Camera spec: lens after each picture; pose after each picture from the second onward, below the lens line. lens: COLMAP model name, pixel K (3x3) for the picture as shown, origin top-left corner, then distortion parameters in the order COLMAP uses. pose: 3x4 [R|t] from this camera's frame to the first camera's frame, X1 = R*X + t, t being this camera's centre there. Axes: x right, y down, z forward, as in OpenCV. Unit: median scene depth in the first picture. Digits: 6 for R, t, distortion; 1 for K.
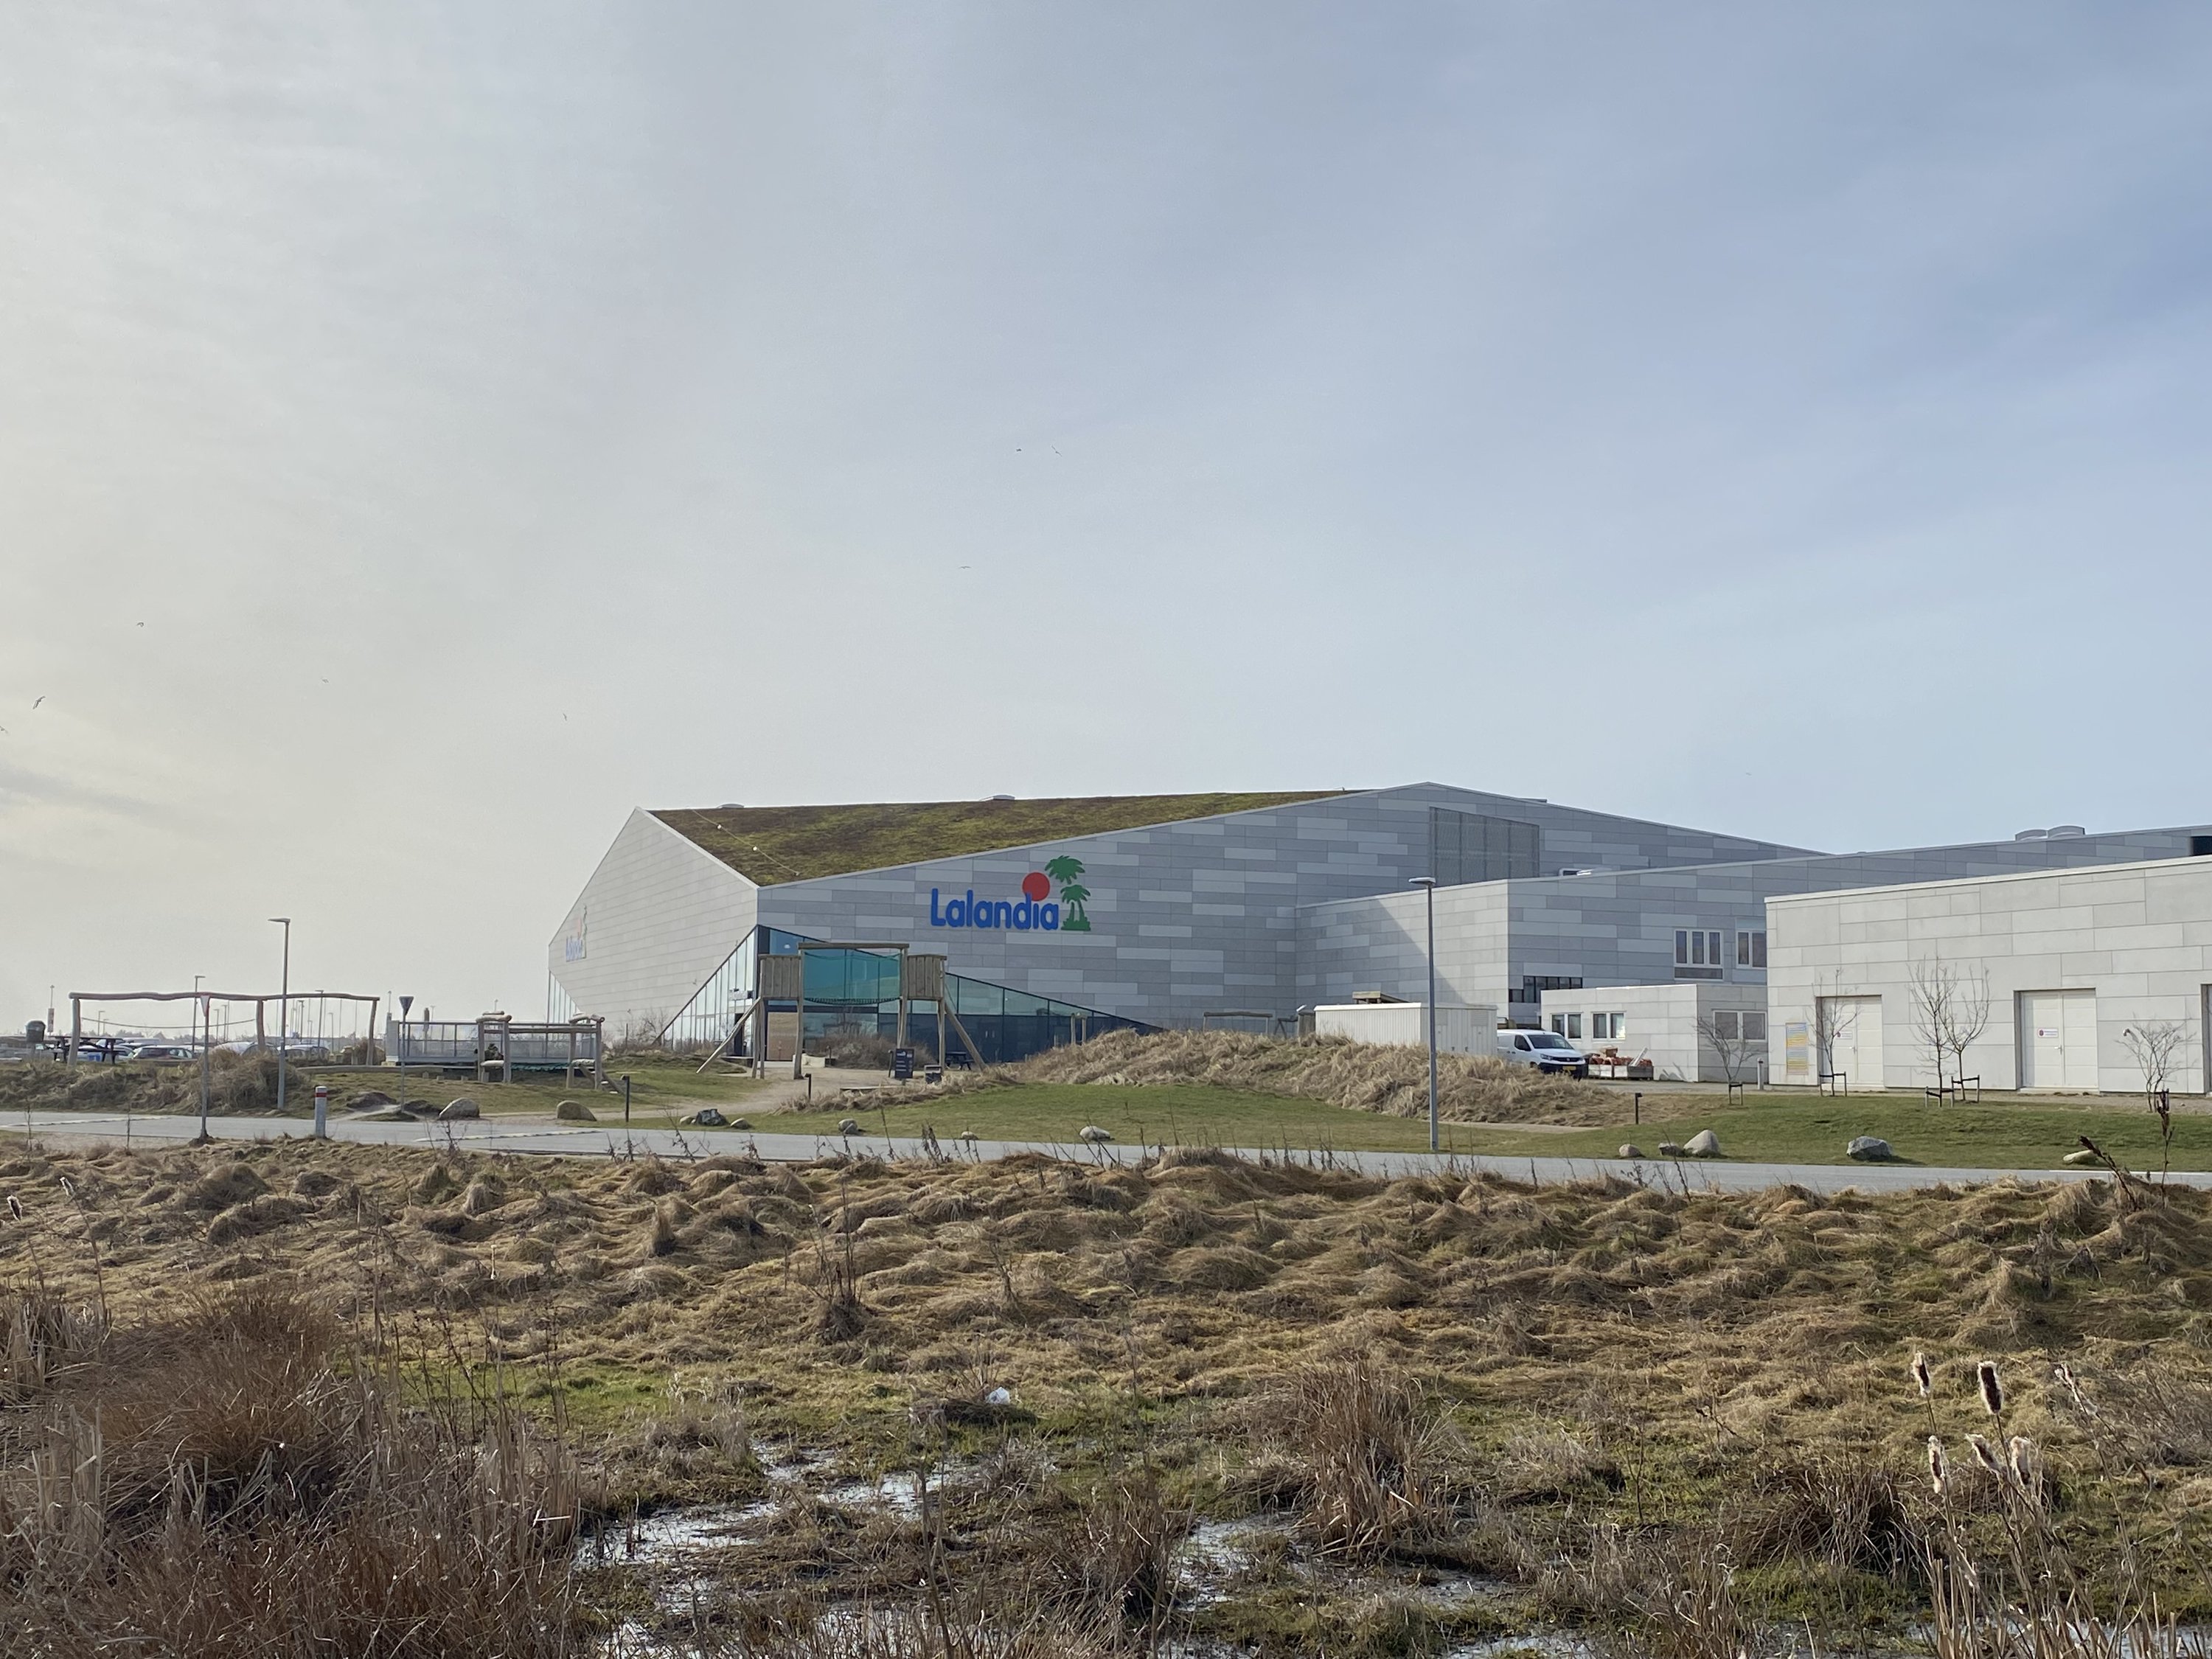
lens RADIAL K [[2363.4, 0, 1106.1], [0, 2363.4, 842.9], [0, 0, 1]] dist [0.147757, 0.000000]
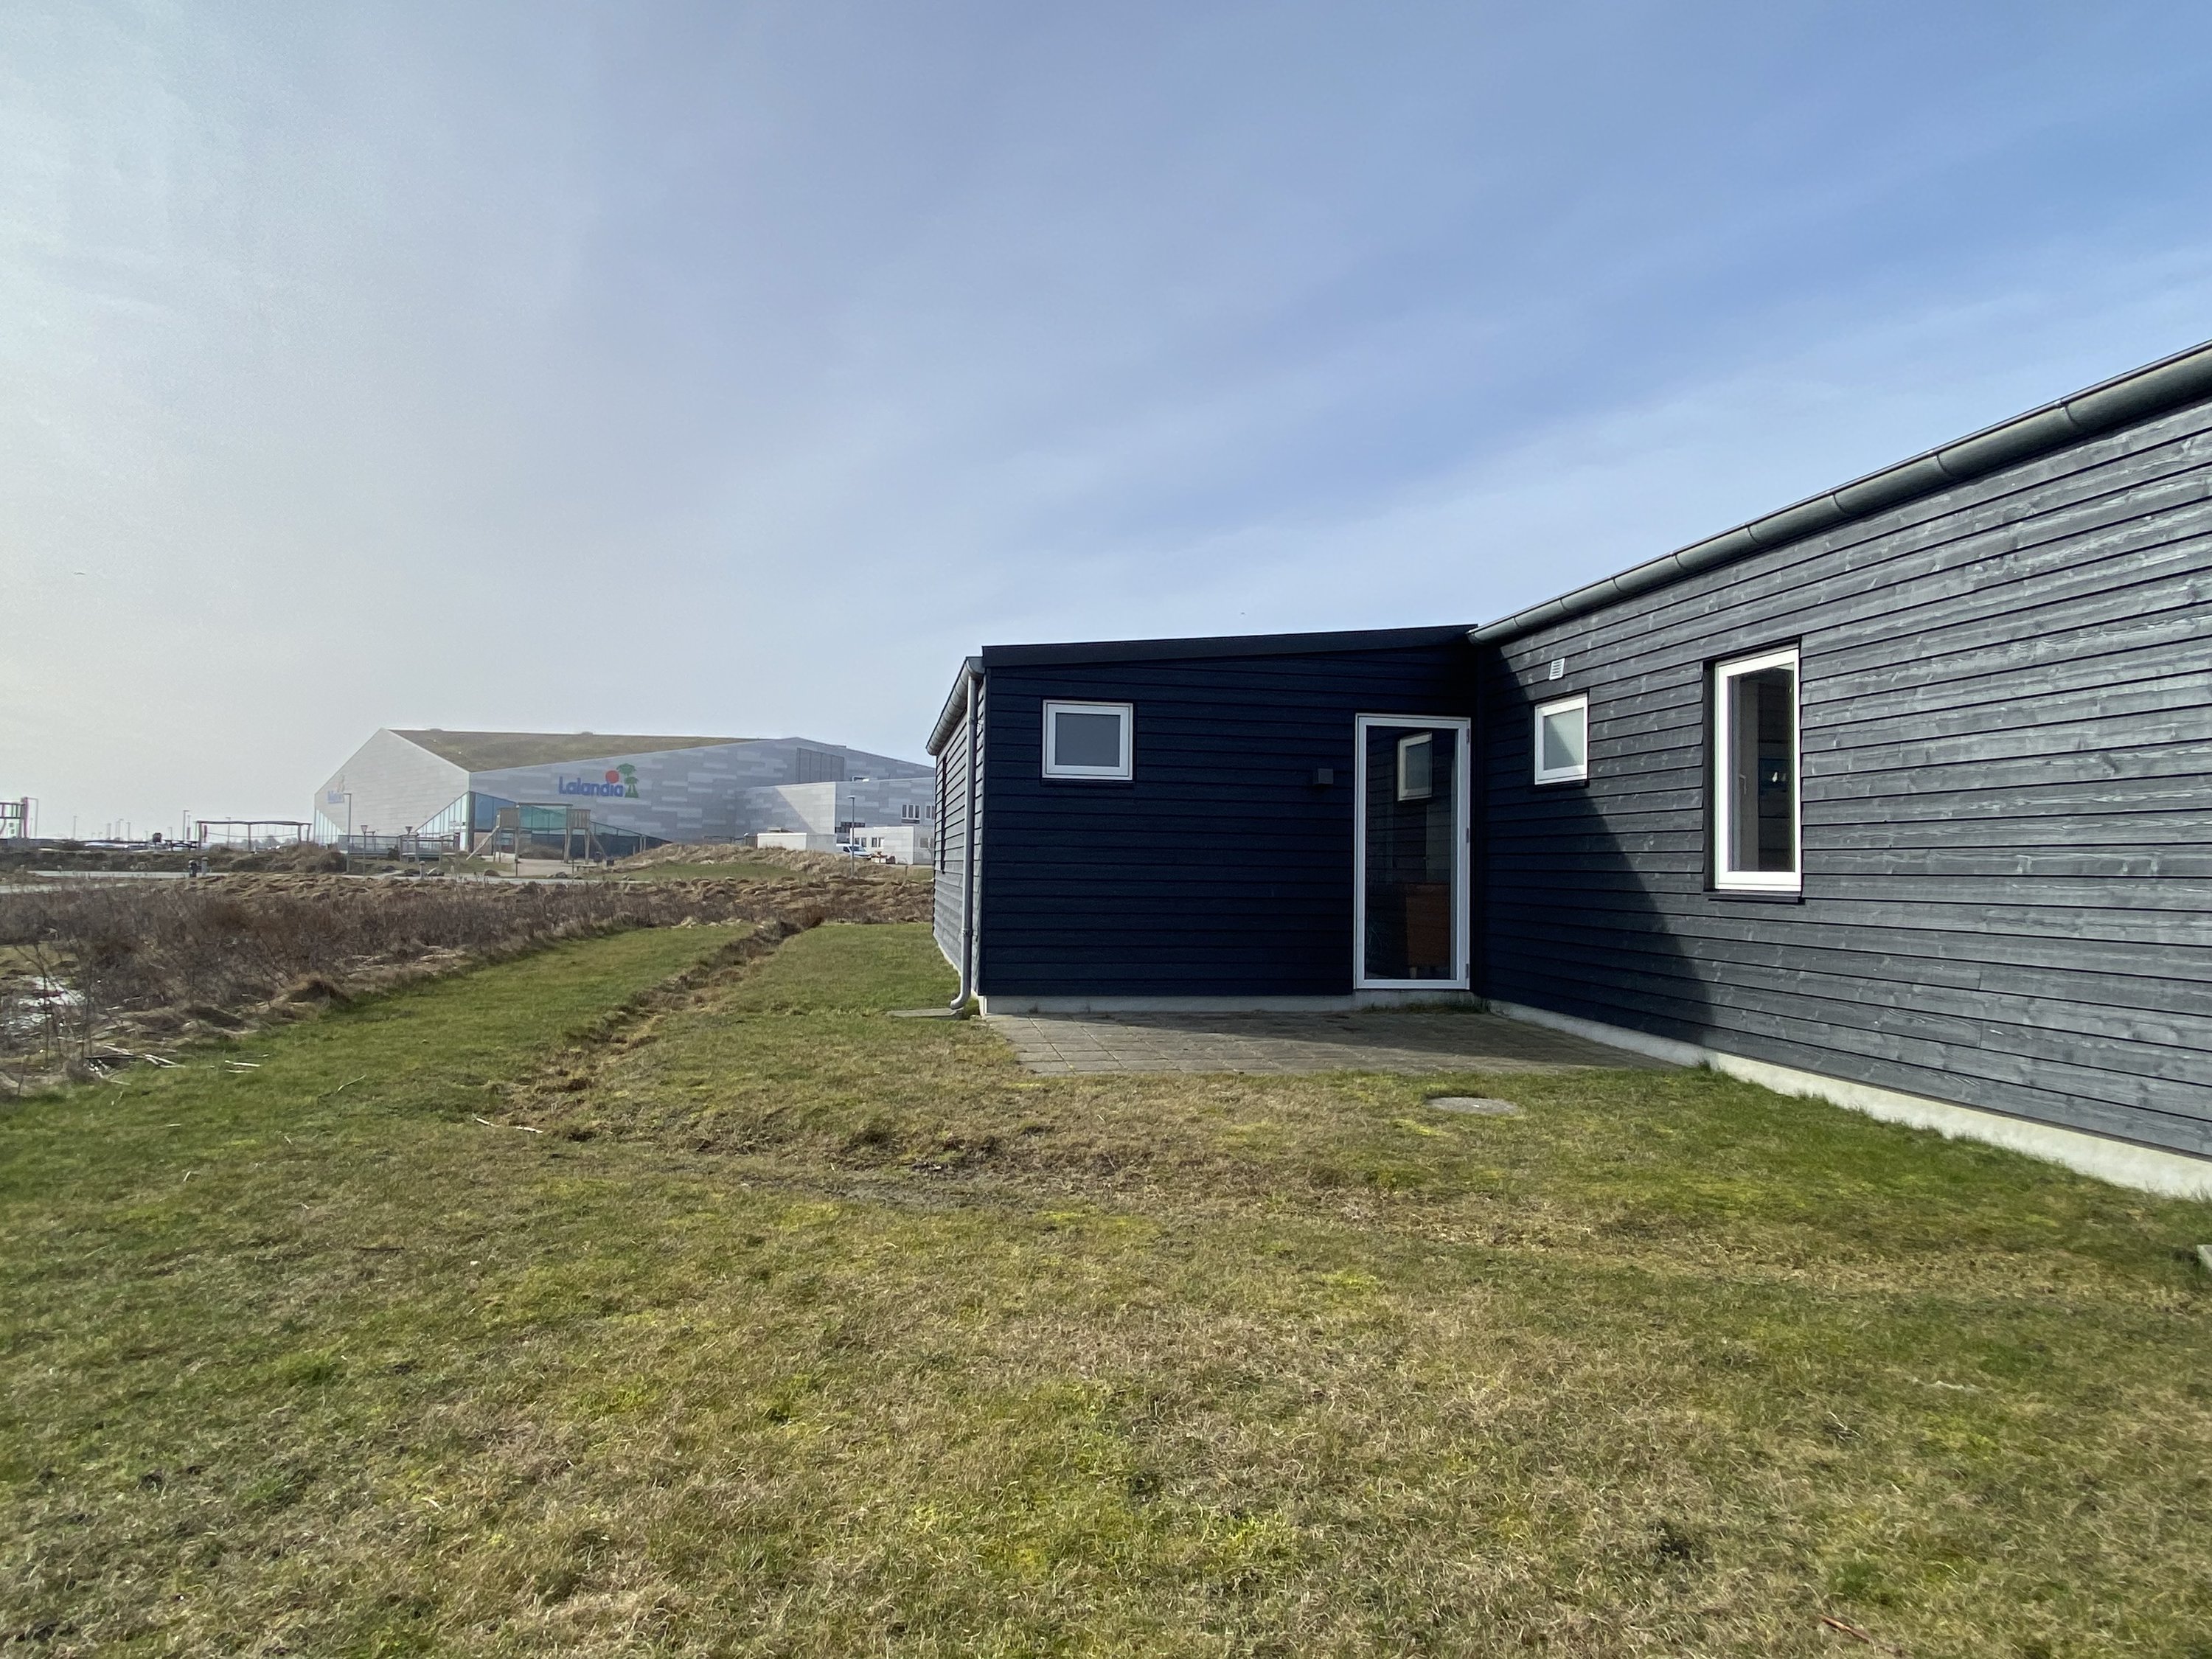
lens RADIAL K [[1130.7, 0, 1115.6], [0, 1130.7, 816.1], [0, 0, 1]] dist [0.046211, -0.000192]
pose [[0.905041, 0.020300, 0.424840, -0.058443], [-0.043218, 0.998080, 0.044376, -0.012611], [-0.423123, -0.058522, 0.904180, -0.155951]]
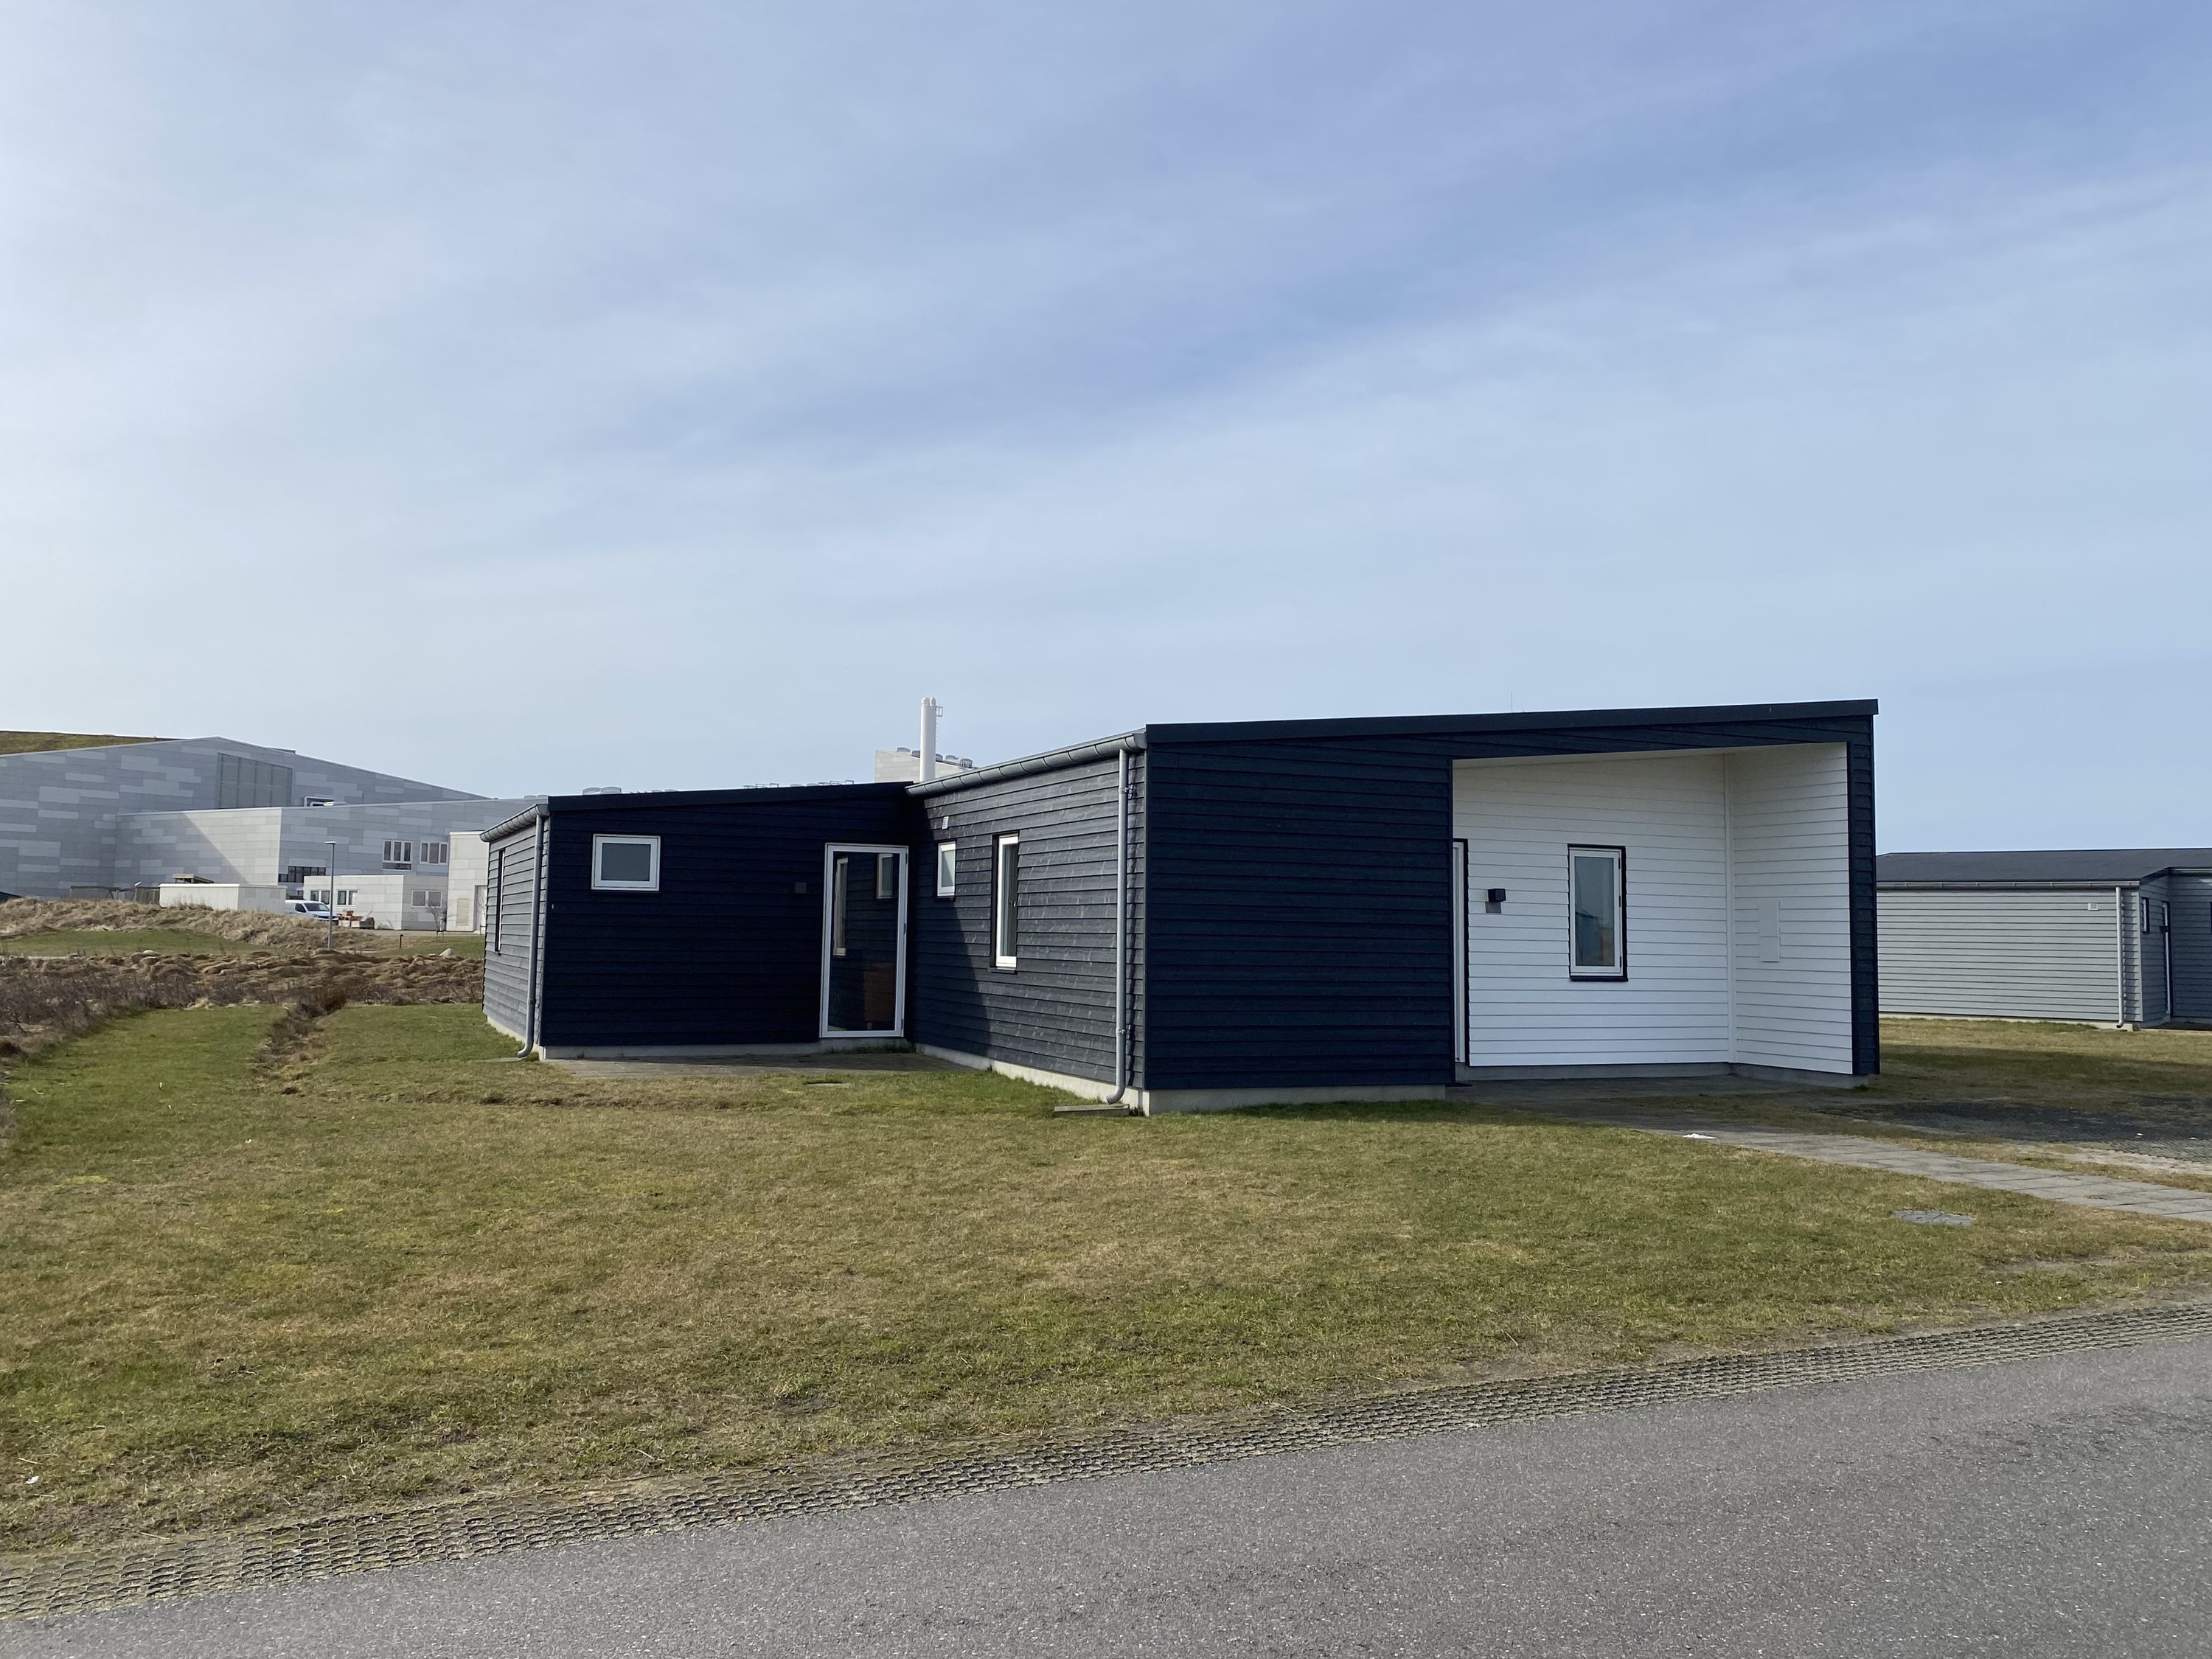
lens RADIAL K [[1648.0, 0, 1167.5], [0, 1648.0, 769.4], [0, 0, 1]] dist [-0.031224, -0.000951]
pose [[0.760424, 0.061051, 0.646551, -0.089968], [-0.062004, 0.997849, -0.021298, -0.022928], [-0.646461, -0.023893, 0.762573, -0.237469]]
